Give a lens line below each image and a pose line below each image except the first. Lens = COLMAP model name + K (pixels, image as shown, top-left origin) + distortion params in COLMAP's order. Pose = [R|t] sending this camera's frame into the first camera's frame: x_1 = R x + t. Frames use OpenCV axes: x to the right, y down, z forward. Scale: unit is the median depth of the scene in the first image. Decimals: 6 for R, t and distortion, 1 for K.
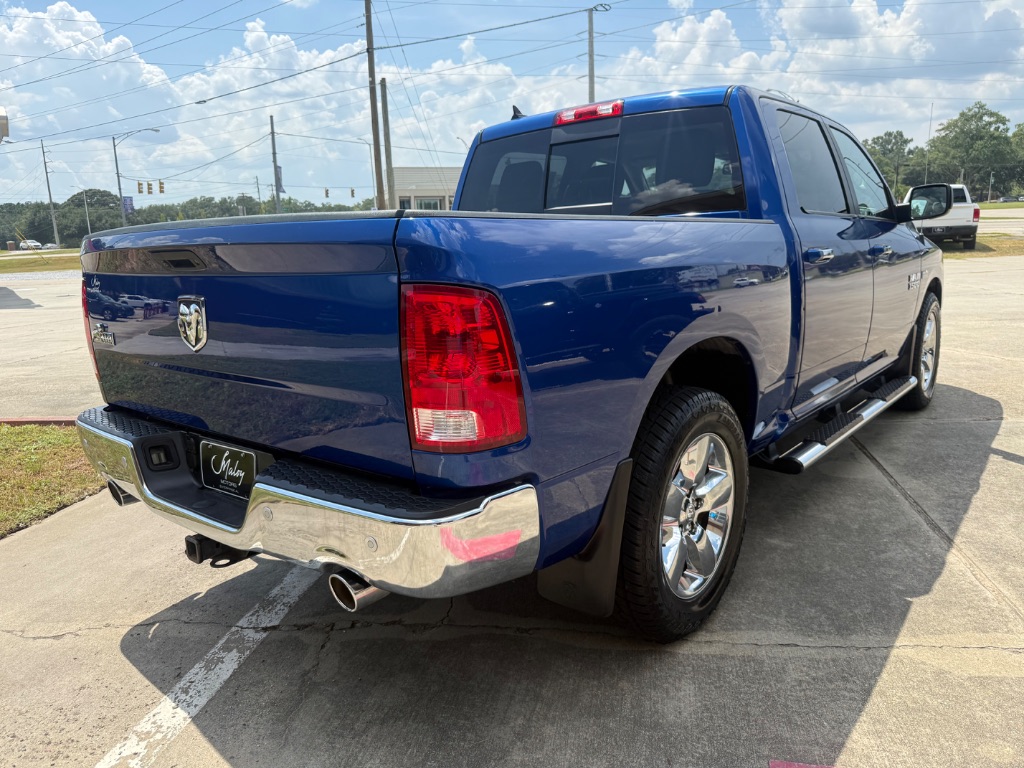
lens RADIAL K [[738.8, 0, 506.7], [0, 738.8, 384.7], [0, 0, 1]] dist [-0.005621, -0.004707]
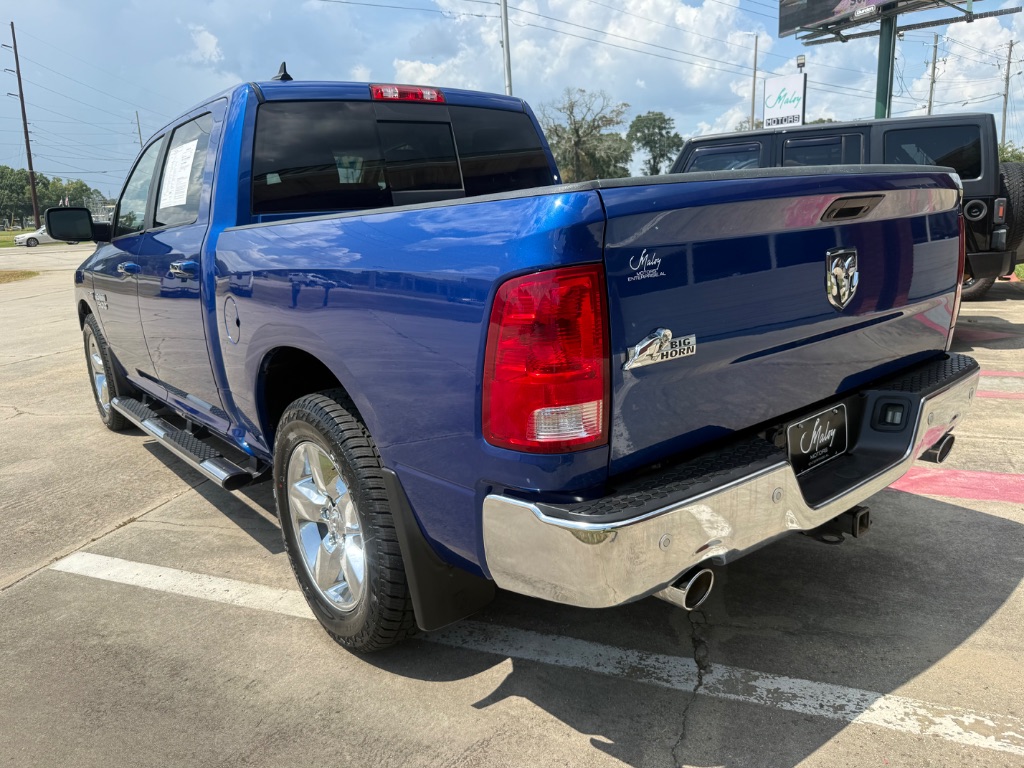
lens RADIAL K [[732.0, 0, 513.7], [0, 732.0, 385.6], [0, 0, 1]] dist [-0.004616, -0.004215]
pose [[0.199069, -0.199610, 0.959441, -1.021283], [0.241905, 0.958749, 0.149274, -0.139405], [-0.949660, 0.202377, 0.239143, 0.872505]]
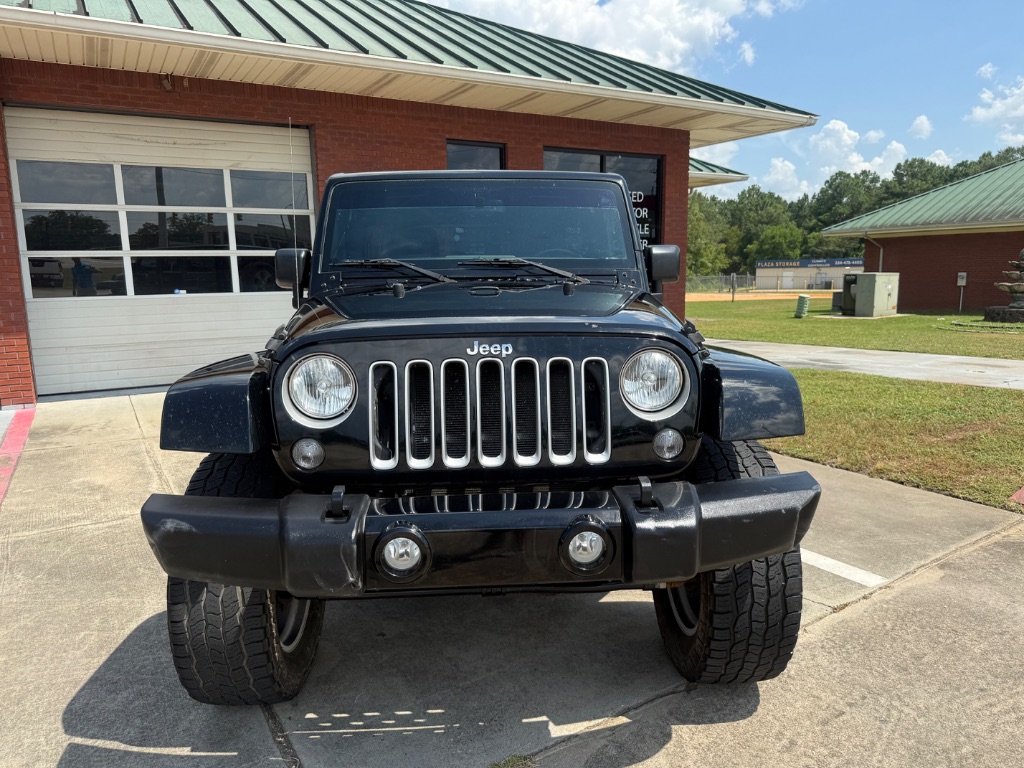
lens RADIAL K [[728.4, 0, 511.0], [0, 728.4, 388.4], [0, 0, 1]] dist [0.005159, -0.013489]
pose [[-0.750624, 0.146316, -0.644325, 1.021083], [-0.097238, 0.940092, 0.326760, -0.520587], [0.653535, 0.307927, -0.691428, 2.163549]]
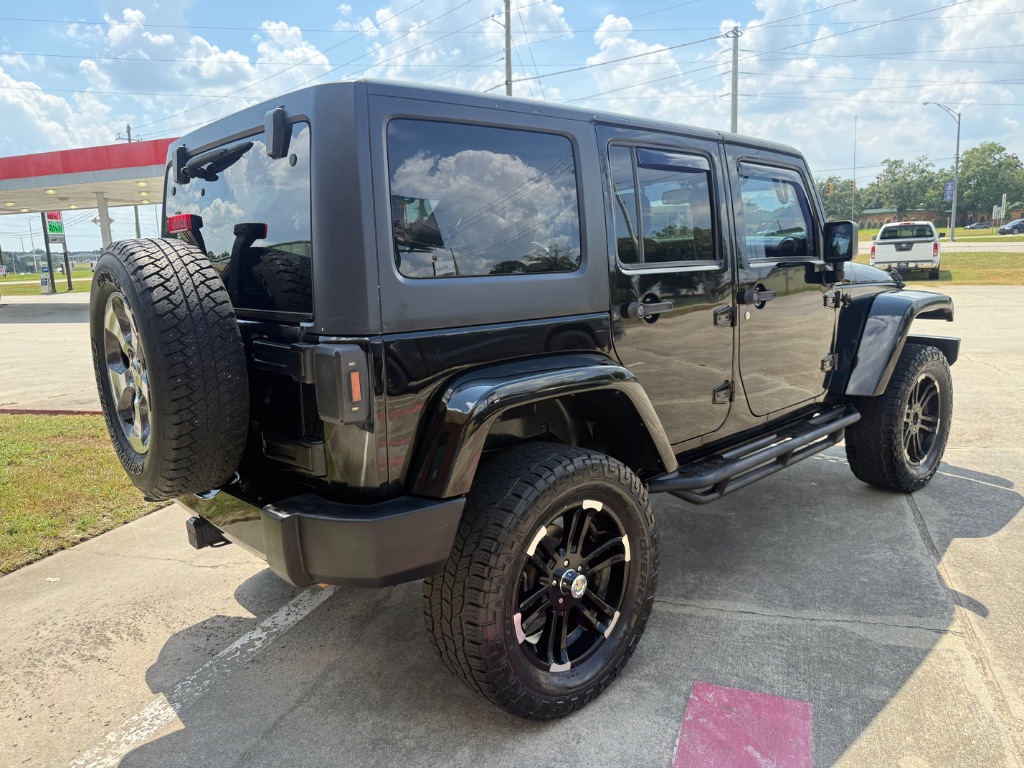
lens RADIAL K [[740.1, 0, 510.6], [0, 740.1, 370.8], [0, 0, 1]] dist [0.001237, -0.009564]
pose [[0.984232, 0.028922, -0.174501, 0.164426], [-0.036236, 0.998587, -0.038873, 0.005381], [0.173130, 0.044583, 0.983889, -0.277964]]
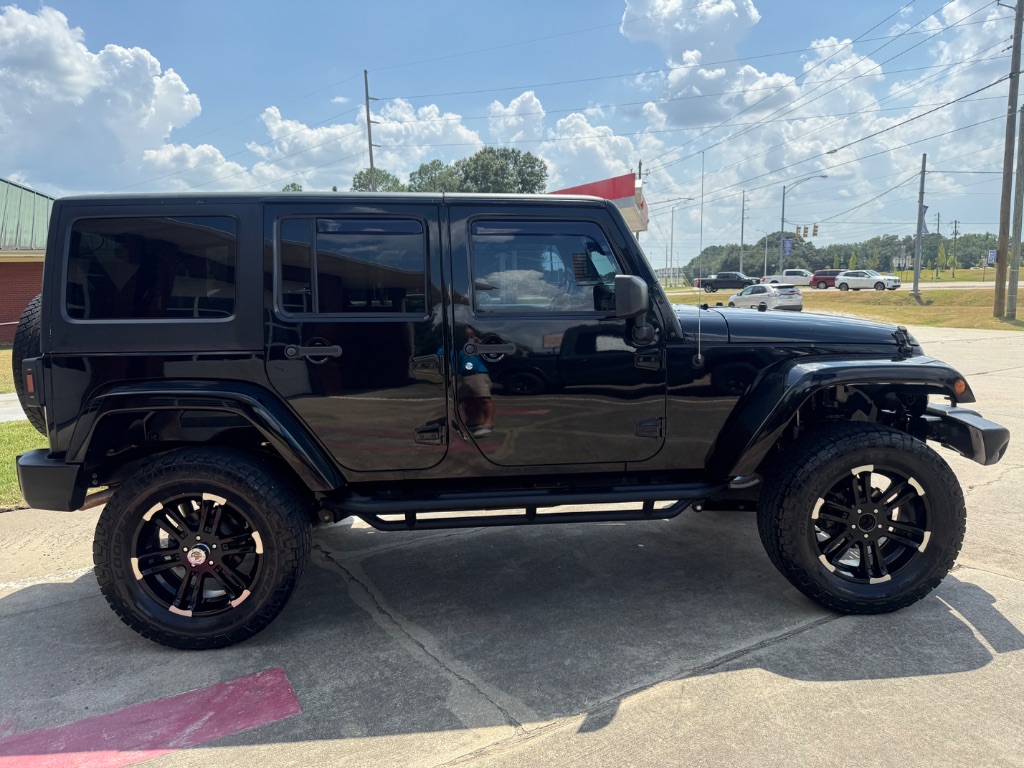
lens RADIAL K [[728.4, 0, 511.0], [0, 728.4, 388.4], [0, 0, 1]] dist [0.005159, -0.013489]
pose [[0.655652, 0.126134, -0.744453, 1.197247], [-0.158096, 0.987027, 0.027995, -0.140471], [0.738327, 0.099340, 0.667087, 0.169589]]
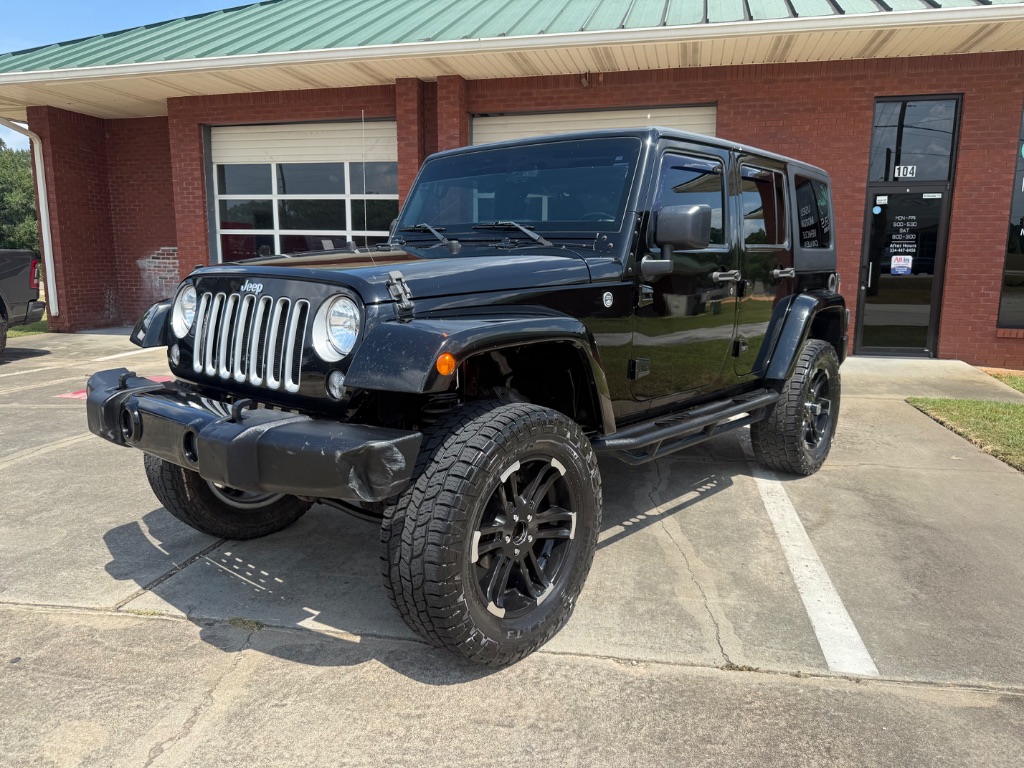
lens RADIAL K [[730.5, 0, 505.8], [0, 730.5, 386.4], [0, 0, 1]] dist [0.005360, -0.009815]
pose [[-0.998866, 0.018579, 0.043845, 0.208629], [0.033442, 0.929168, 0.368141, -0.528143], [-0.033899, 0.369190, -0.928736, 2.514332]]
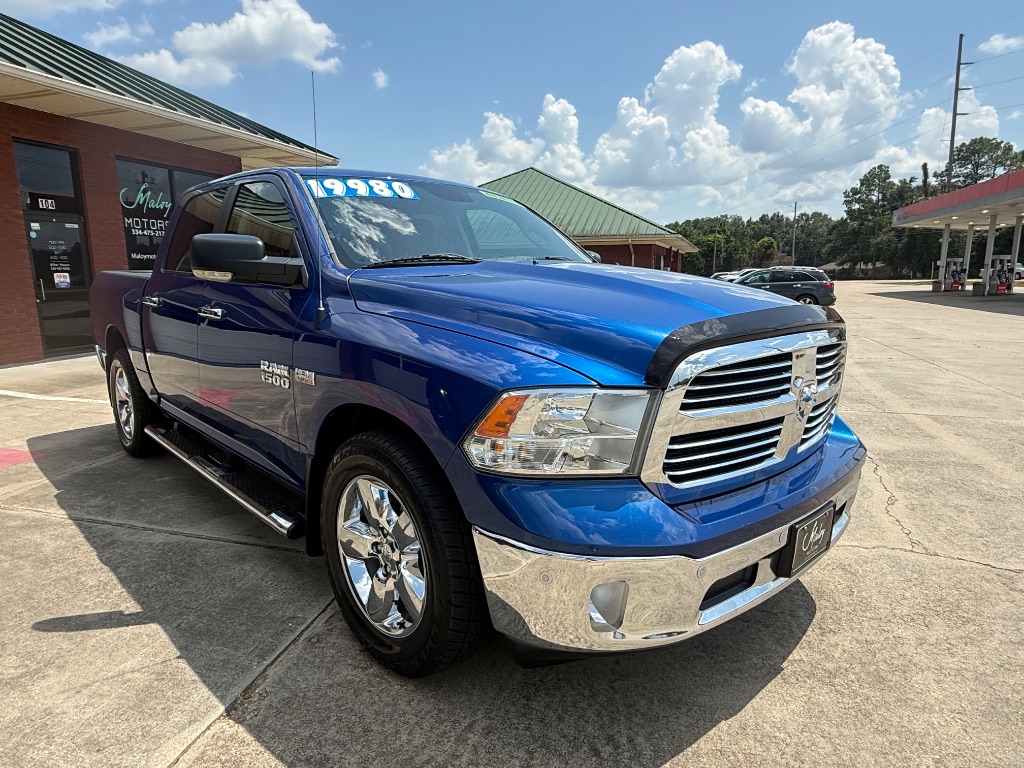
lens RADIAL K [[620.8, 0, 500.5], [0, 620.8, 381.7], [0, 0, 1]] dist [0.002165, 0.001818]
pose [[-0.134834, 0.204623, -0.969510, 1.701571], [-0.190495, 0.954840, 0.228019, -0.477525], [0.972384, 0.215432, -0.089766, 1.985083]]
